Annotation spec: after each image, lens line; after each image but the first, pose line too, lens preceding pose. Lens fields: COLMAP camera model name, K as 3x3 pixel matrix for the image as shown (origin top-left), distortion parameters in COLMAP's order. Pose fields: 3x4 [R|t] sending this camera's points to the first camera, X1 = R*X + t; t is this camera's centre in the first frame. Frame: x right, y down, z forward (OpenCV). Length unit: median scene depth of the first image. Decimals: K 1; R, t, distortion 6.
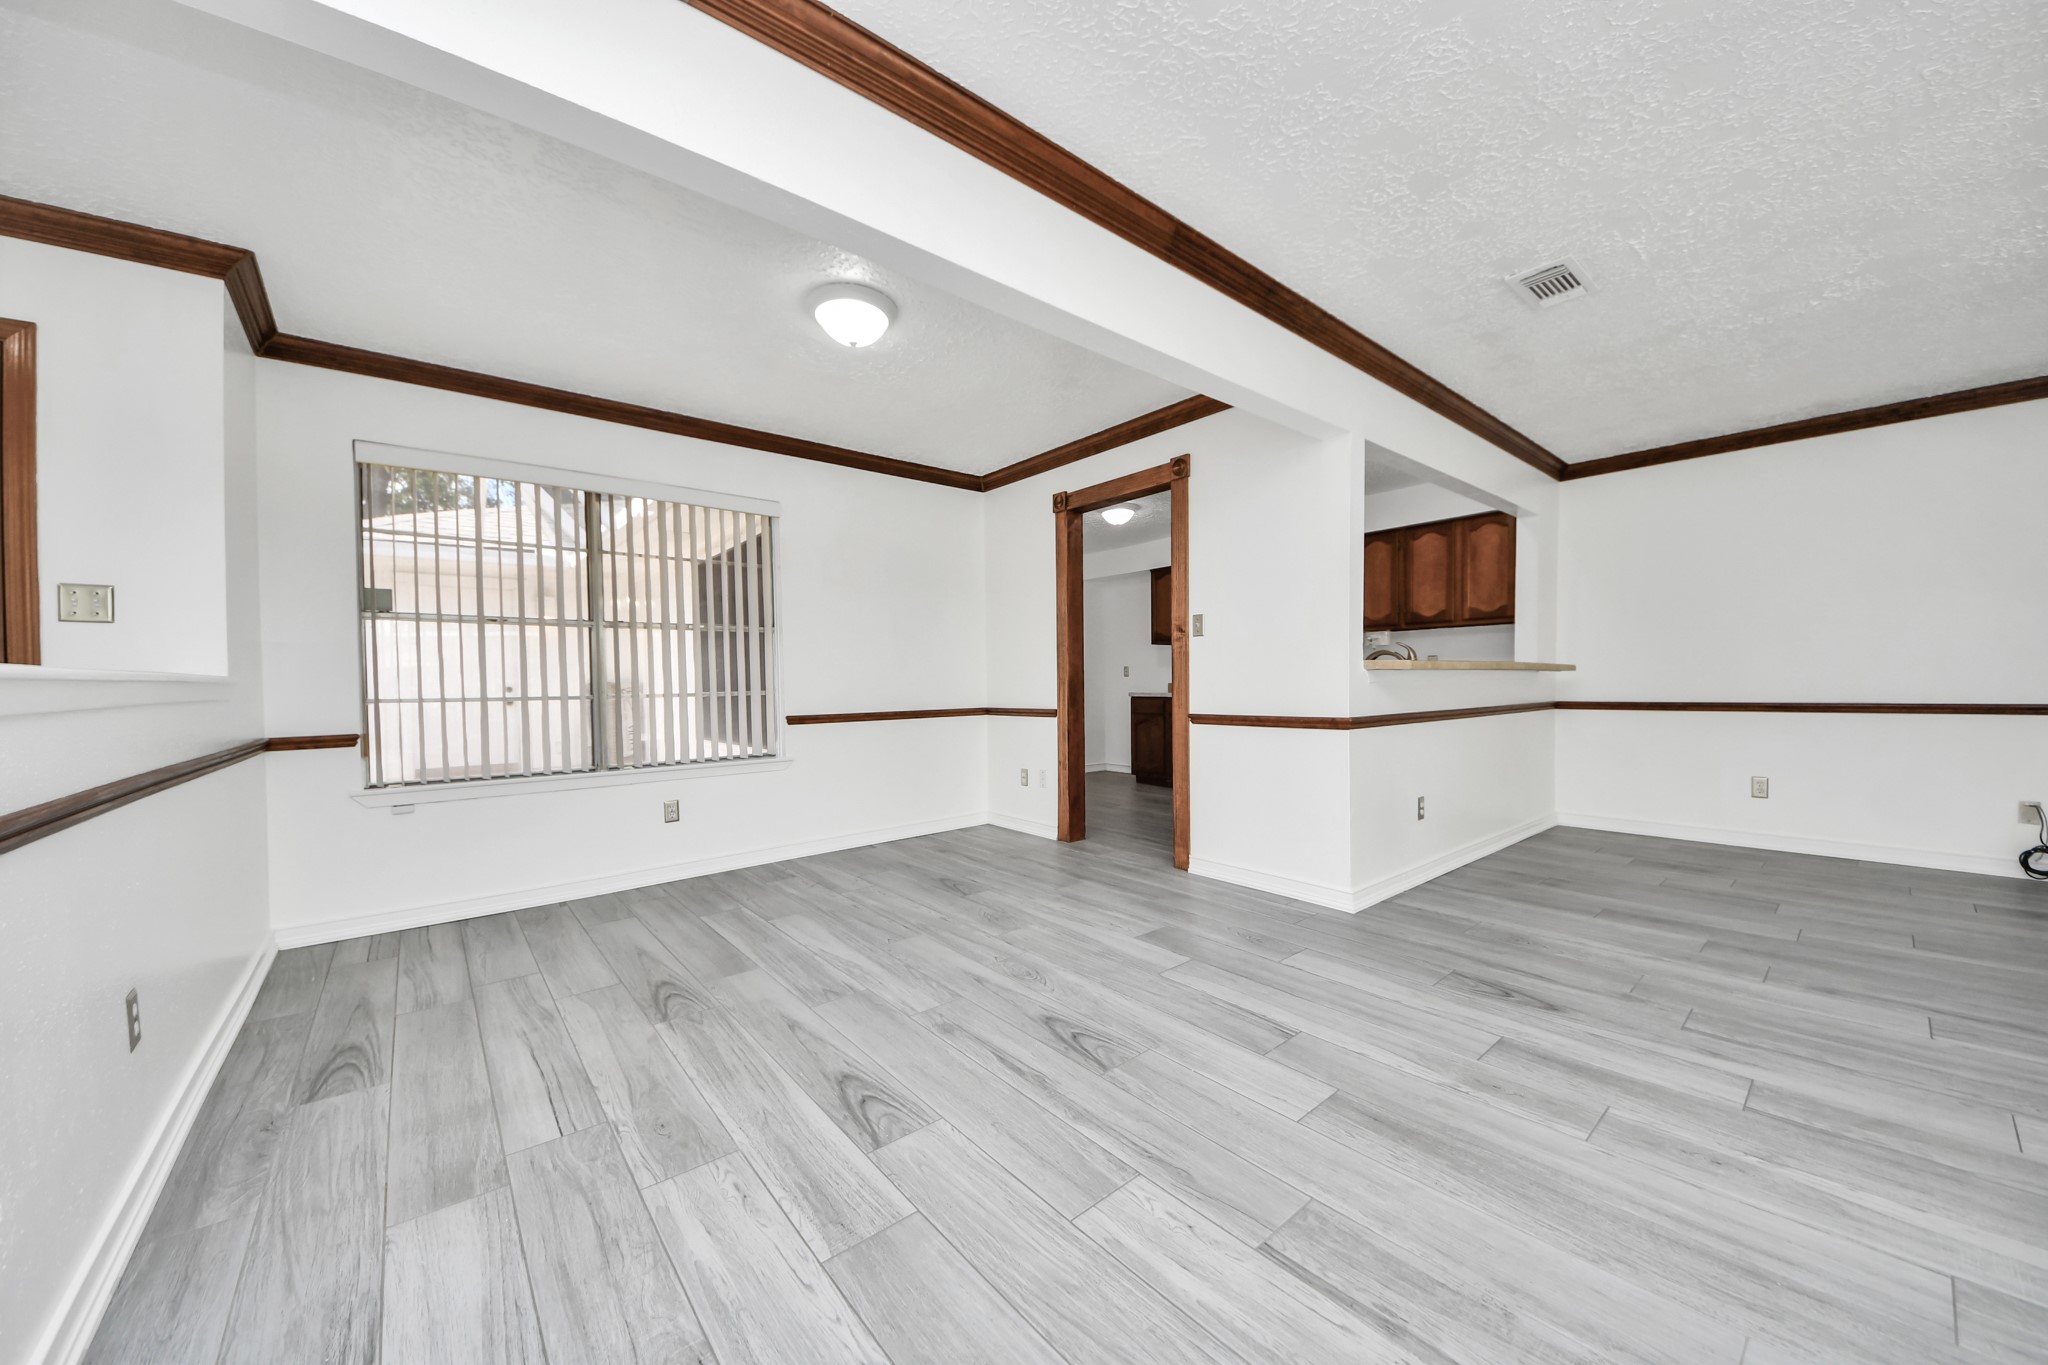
lens RADIAL K [[742.4, 0, 1017.9], [0, 742.4, 691.6], [0, 0, 1]] dist [0.009511, -0.000134]
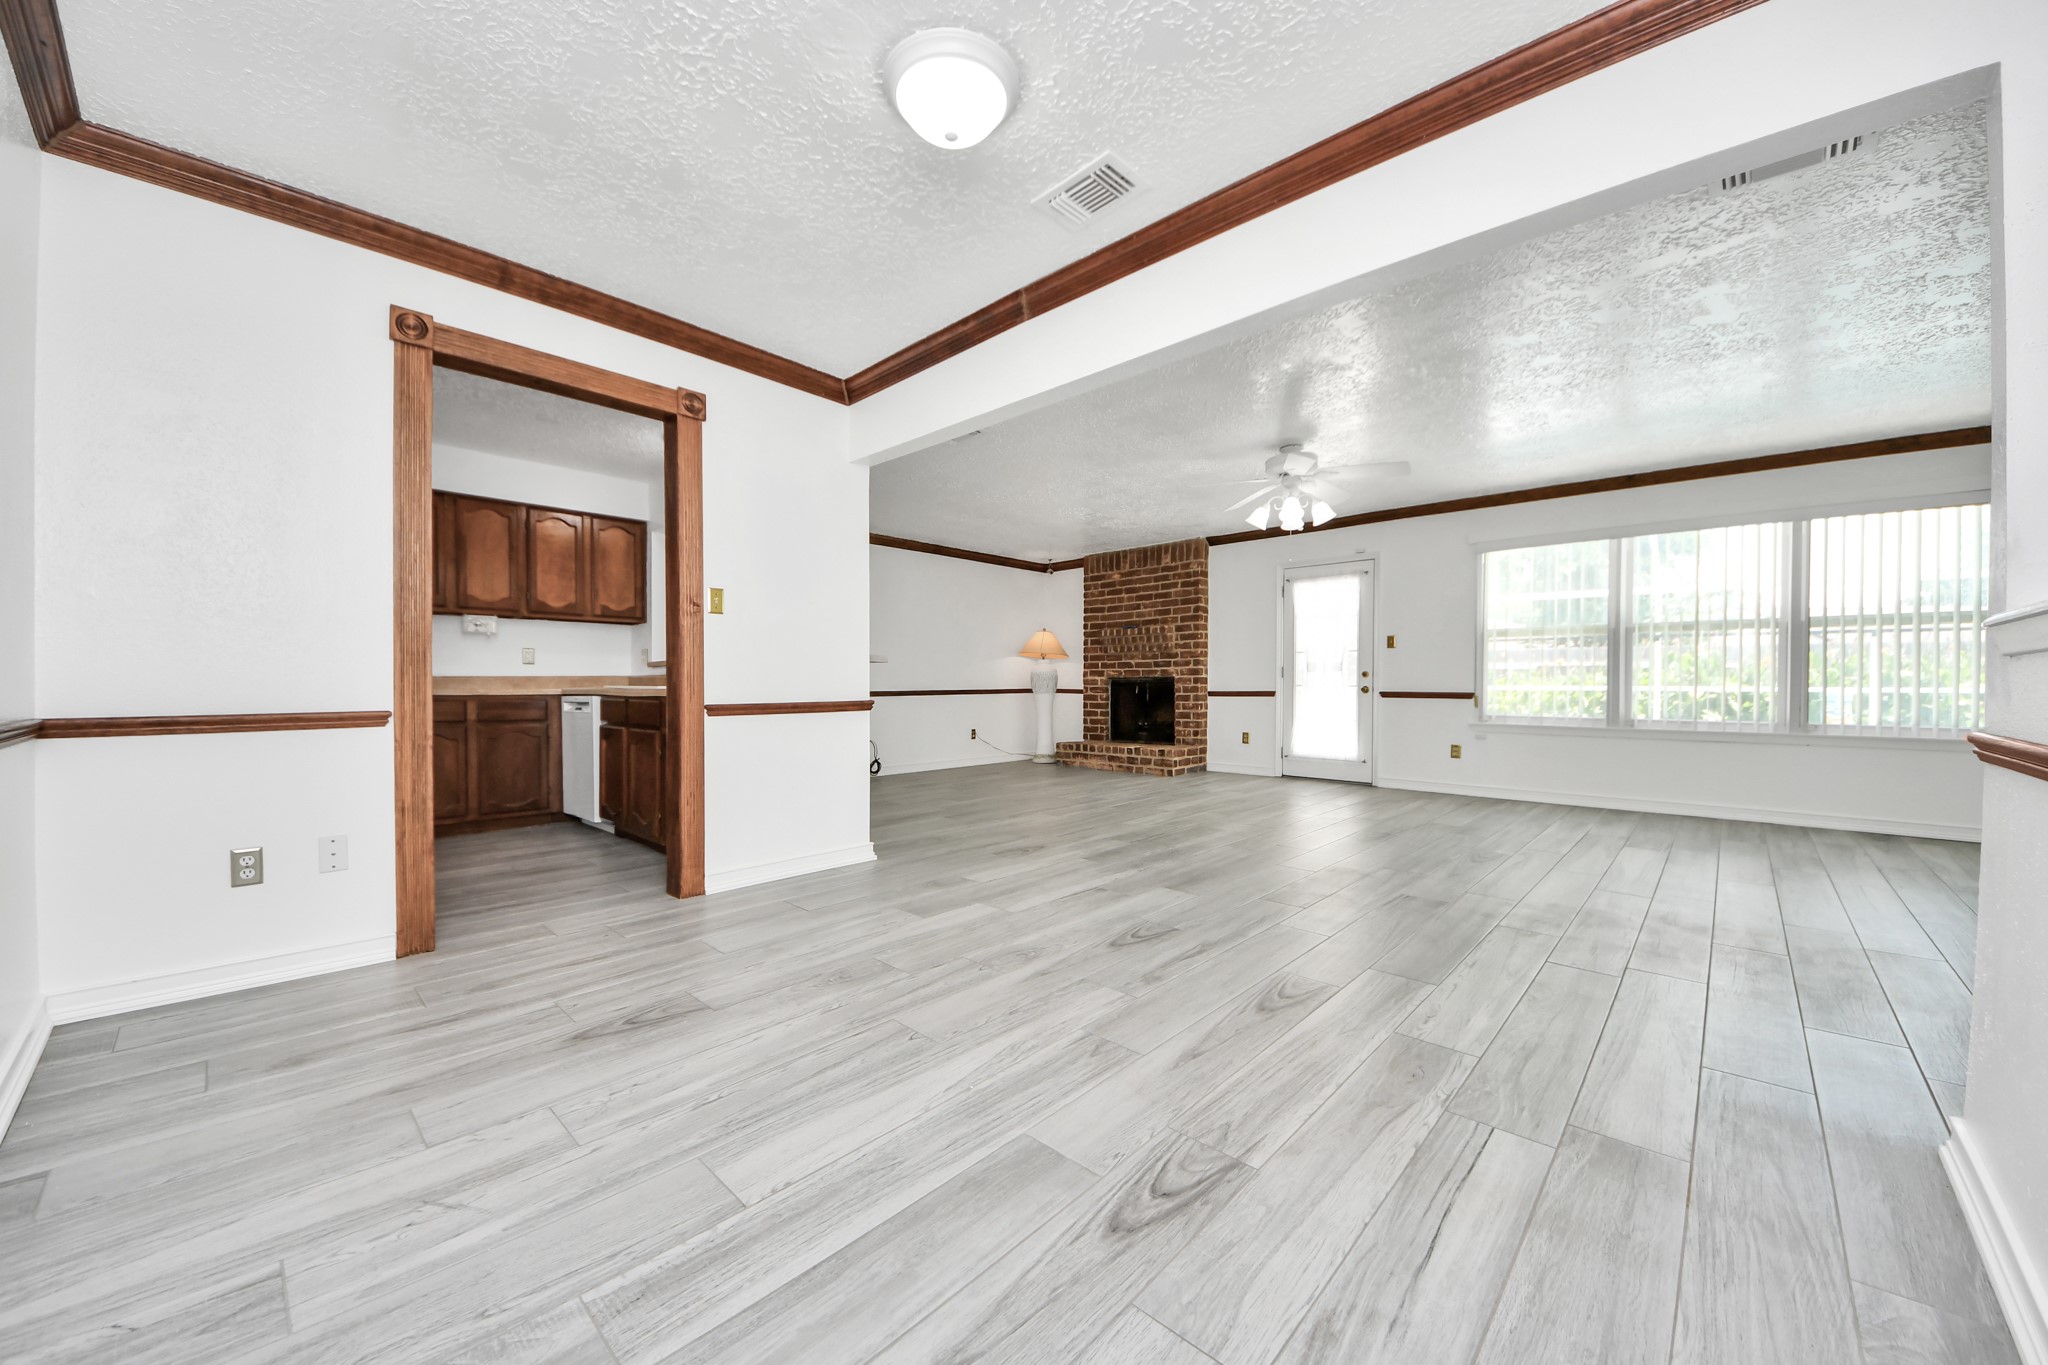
lens RADIAL K [[737.3, 0, 1027.1], [0, 737.3, 696.3], [0, 0, 1]] dist [0.001908, -0.000112]
pose [[-0.119562, -0.012030, 0.992754, -0.897863], [0.023888, 0.999602, 0.014990, 0.022882], [-0.992539, 0.025508, -0.119228, 1.040634]]
